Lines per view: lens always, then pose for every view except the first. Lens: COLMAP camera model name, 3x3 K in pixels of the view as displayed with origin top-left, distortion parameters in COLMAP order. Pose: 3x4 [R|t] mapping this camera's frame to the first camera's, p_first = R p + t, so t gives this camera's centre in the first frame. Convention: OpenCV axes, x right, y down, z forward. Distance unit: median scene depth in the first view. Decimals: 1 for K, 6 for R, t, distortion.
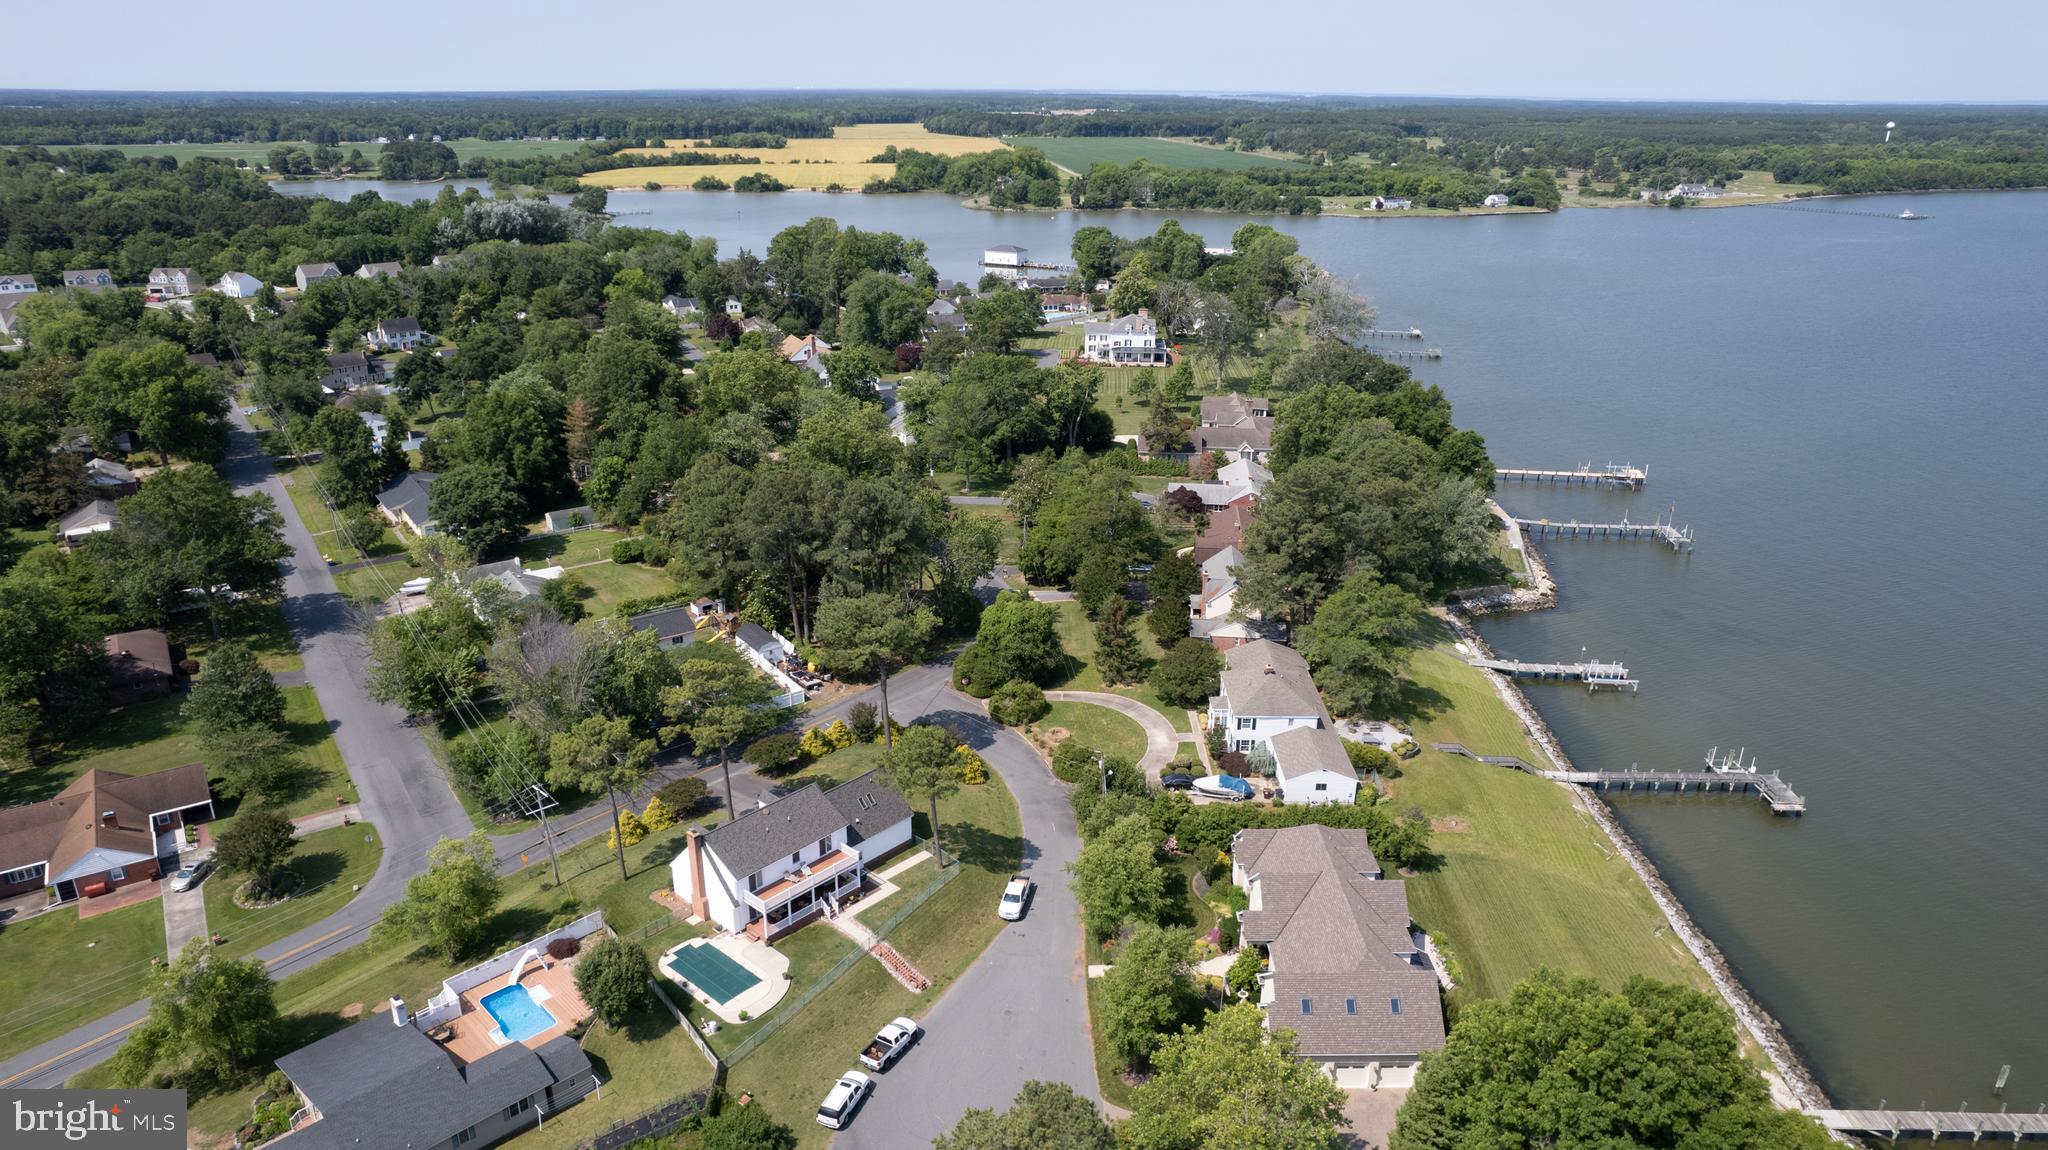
lens RADIAL K [[1345.2, 0, 1029.0], [0, 1345.2, 583.5], [0, 0, 1]] dist [-0.080299, 0.073934]
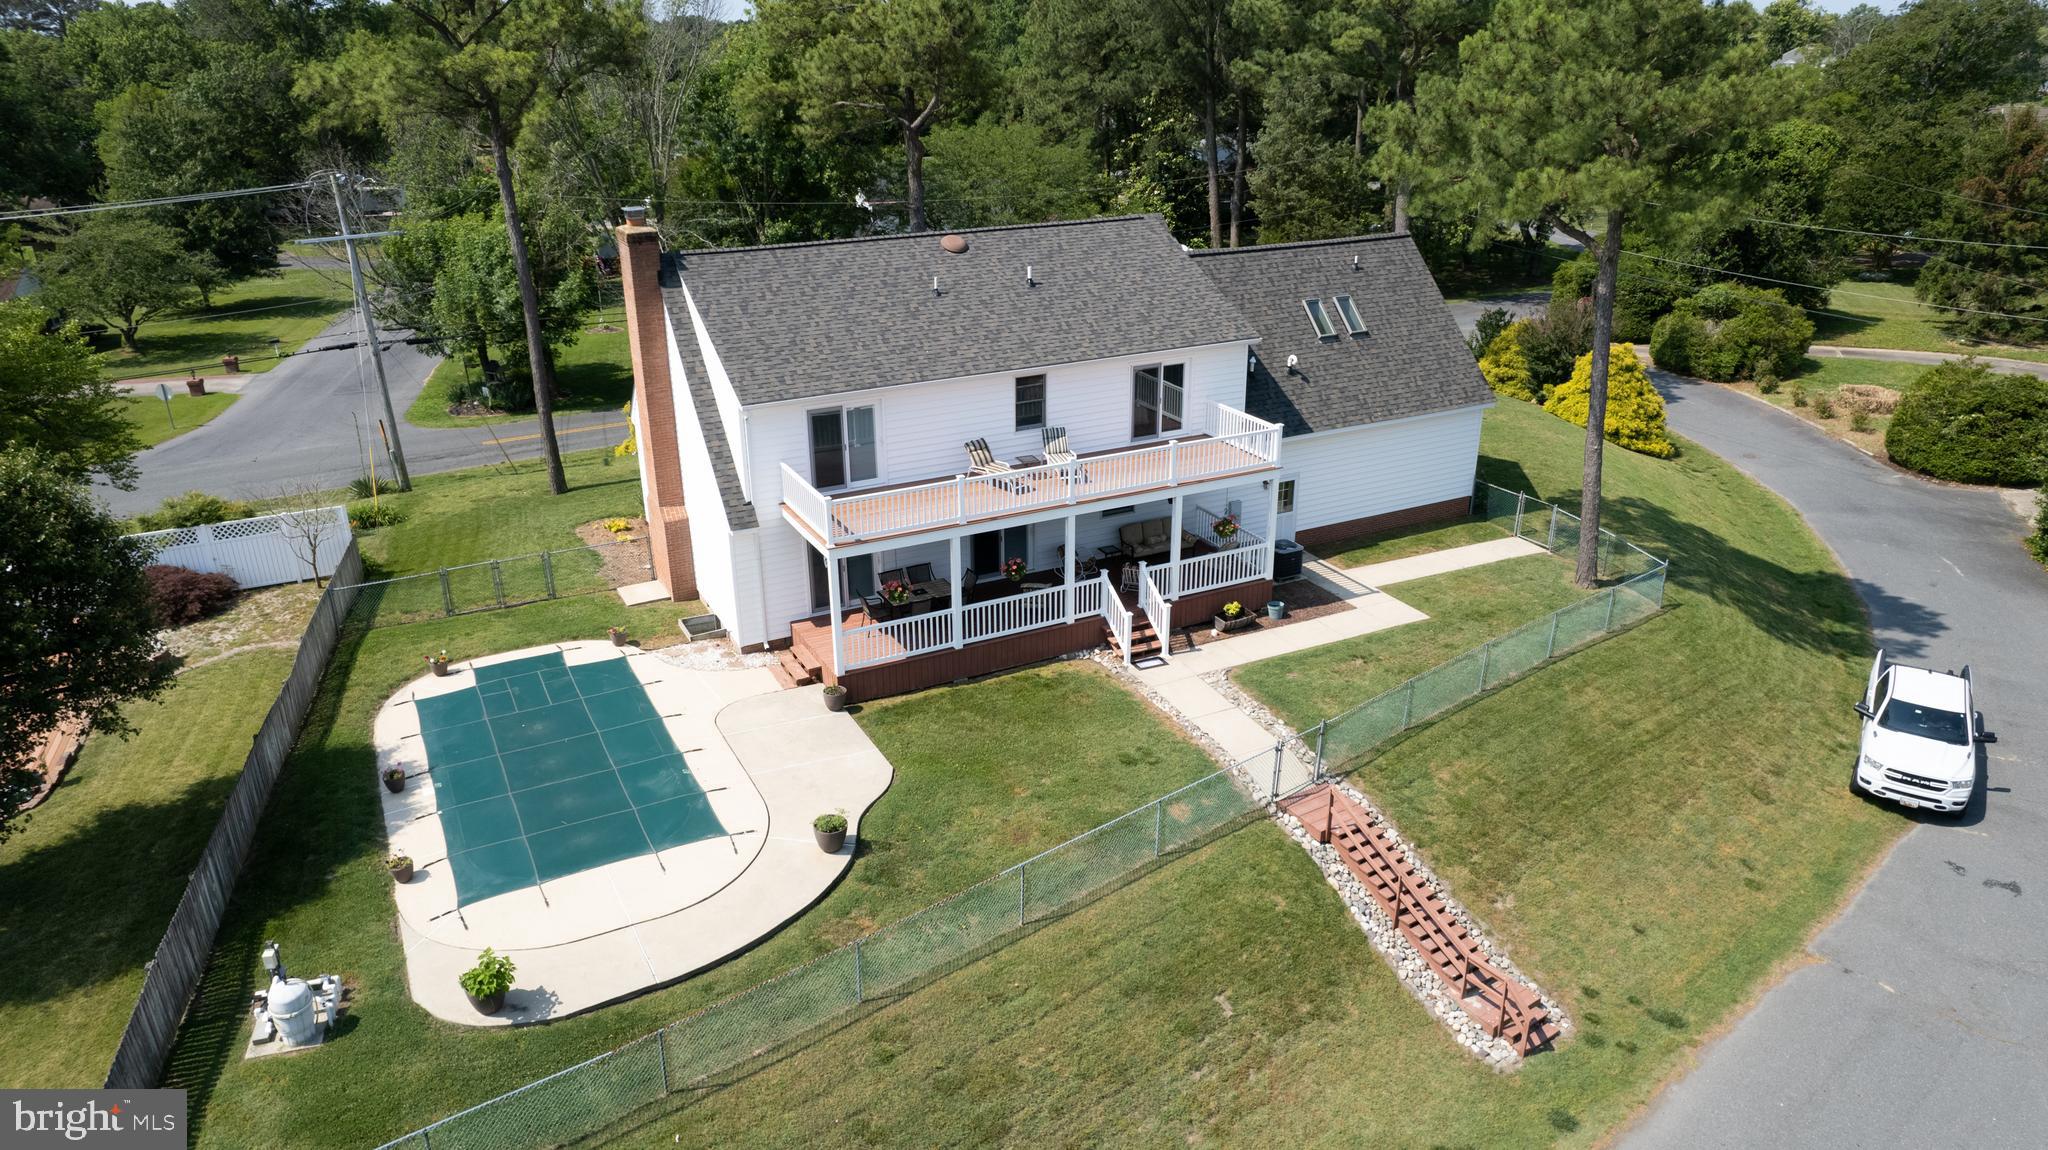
lens RADIAL K [[1345.2, 0, 1029.0], [0, 1345.2, 583.5], [0, 0, 1]] dist [-0.080299, 0.073934]
pose [[0.936470, 0.124621, -0.327862, -0.088607], [-0.119108, 0.992194, 0.036928, 0.230926], [0.329905, 0.004469, 0.944003, 0.769393]]
